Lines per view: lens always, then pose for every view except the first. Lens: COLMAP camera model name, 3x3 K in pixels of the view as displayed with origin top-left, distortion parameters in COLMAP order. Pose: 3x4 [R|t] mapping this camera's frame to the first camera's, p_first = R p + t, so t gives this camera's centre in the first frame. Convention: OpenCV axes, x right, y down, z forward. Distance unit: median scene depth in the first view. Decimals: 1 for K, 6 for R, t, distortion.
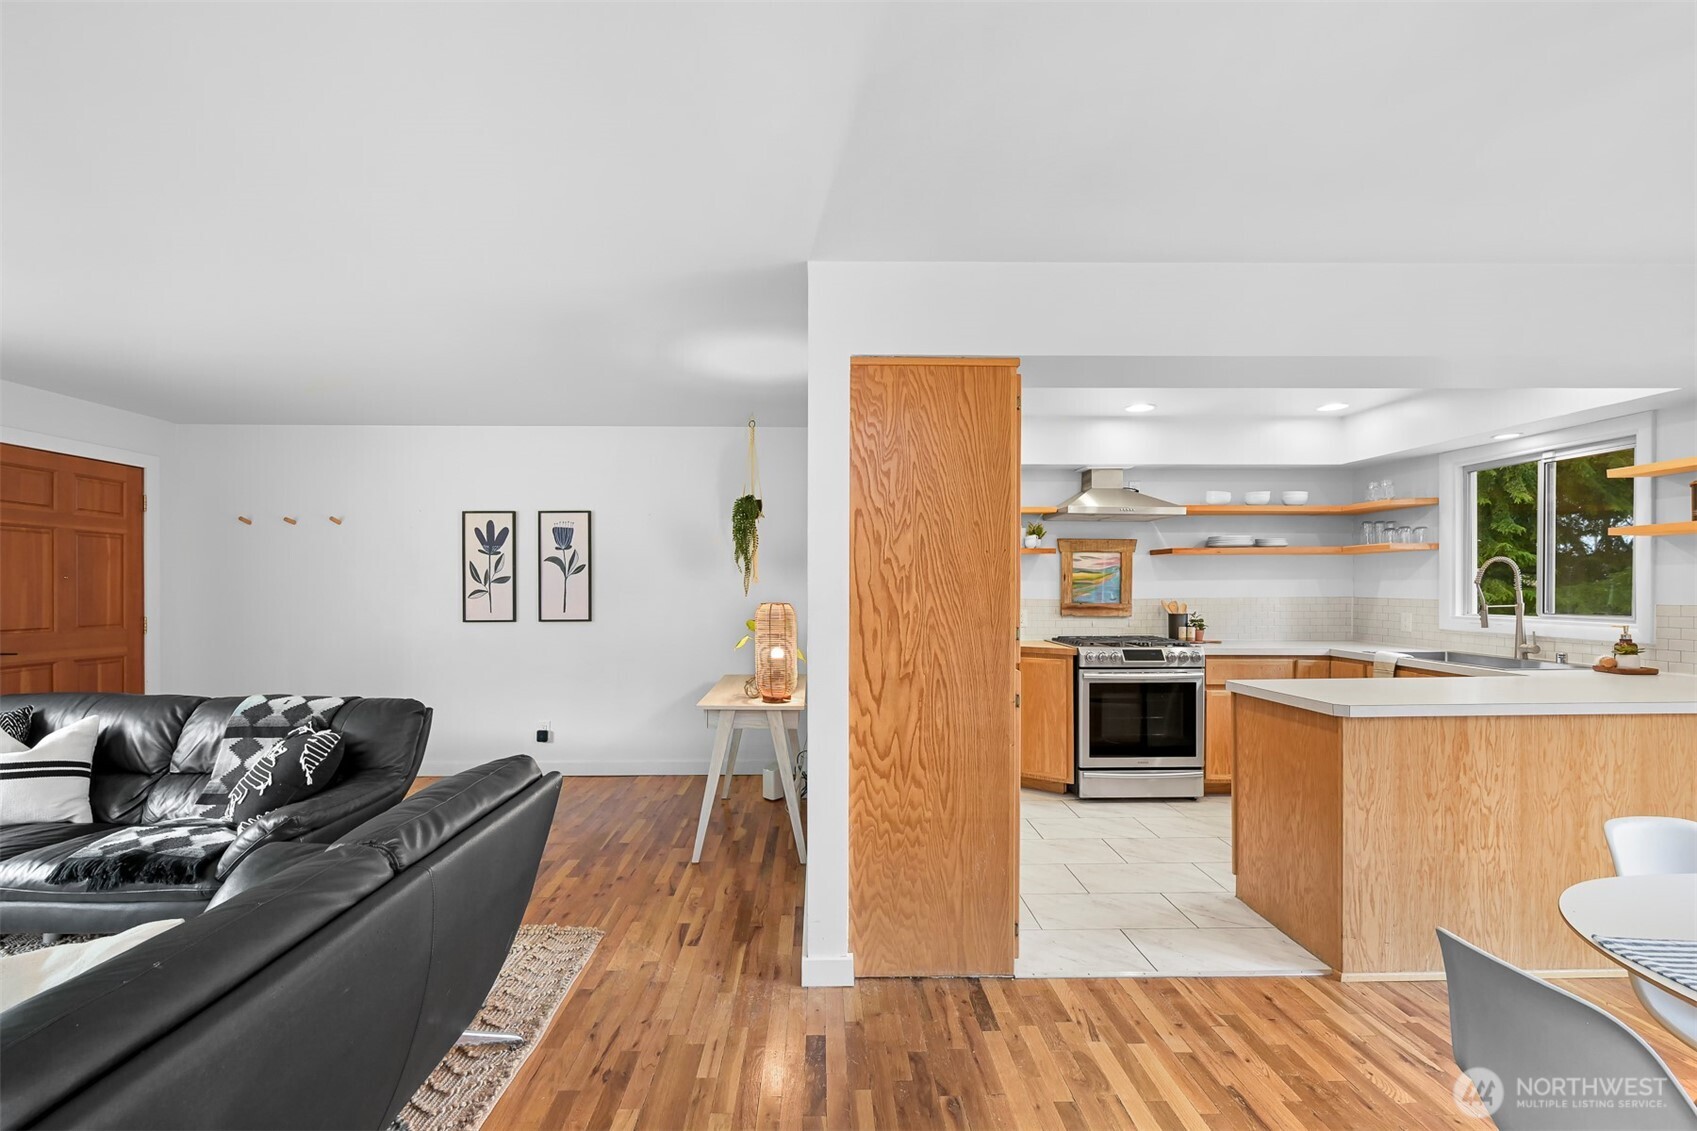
lens RADIAL K [[673.6, 0, 839.3], [0, 673.6, 592.0], [0, 0, 1]] dist [-0.003652, 0.001427]
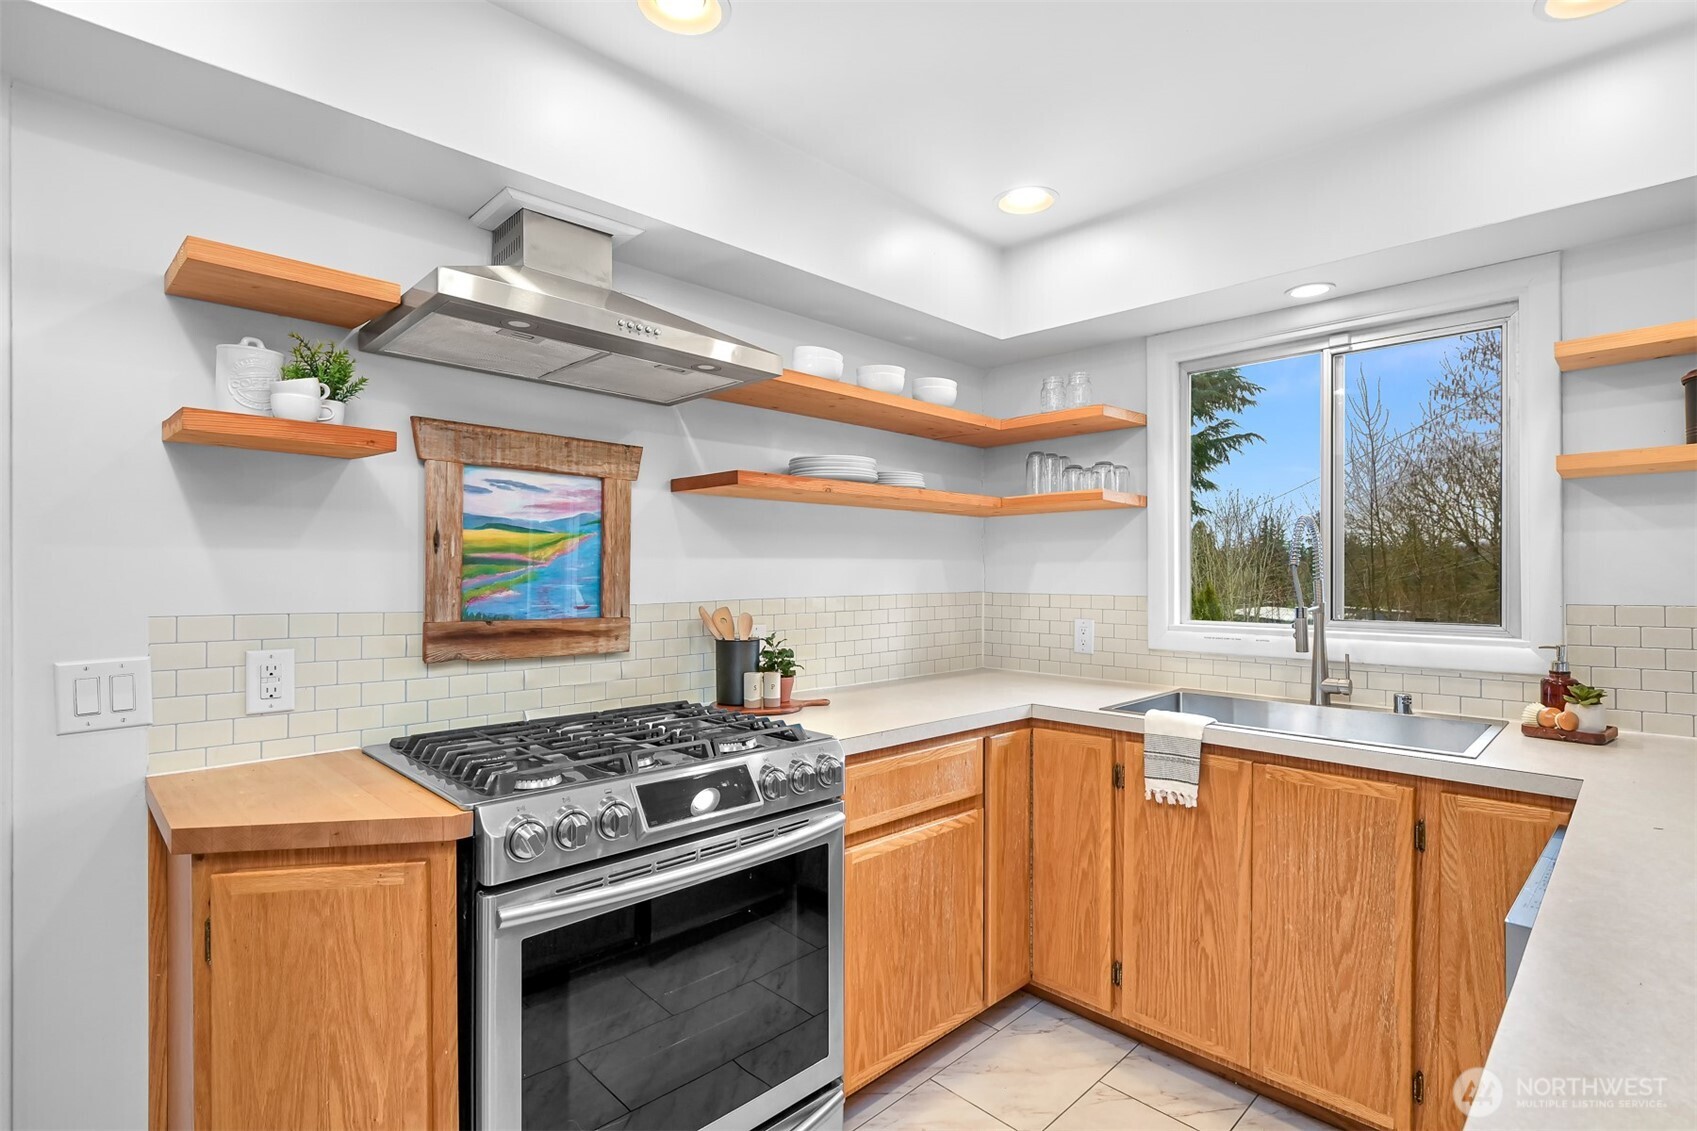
lens RADIAL K [[808.0, 0, 847.7], [0, 808.0, 571.2], [0, 0, 1]] dist [-0.003174, -0.000616]
pose [[0.725282, 0.005692, 0.688429, 0.287597], [0.005053, 0.999895, -0.013591, -0.001954], [-0.688434, 0.013336, 0.725177, 0.795984]]
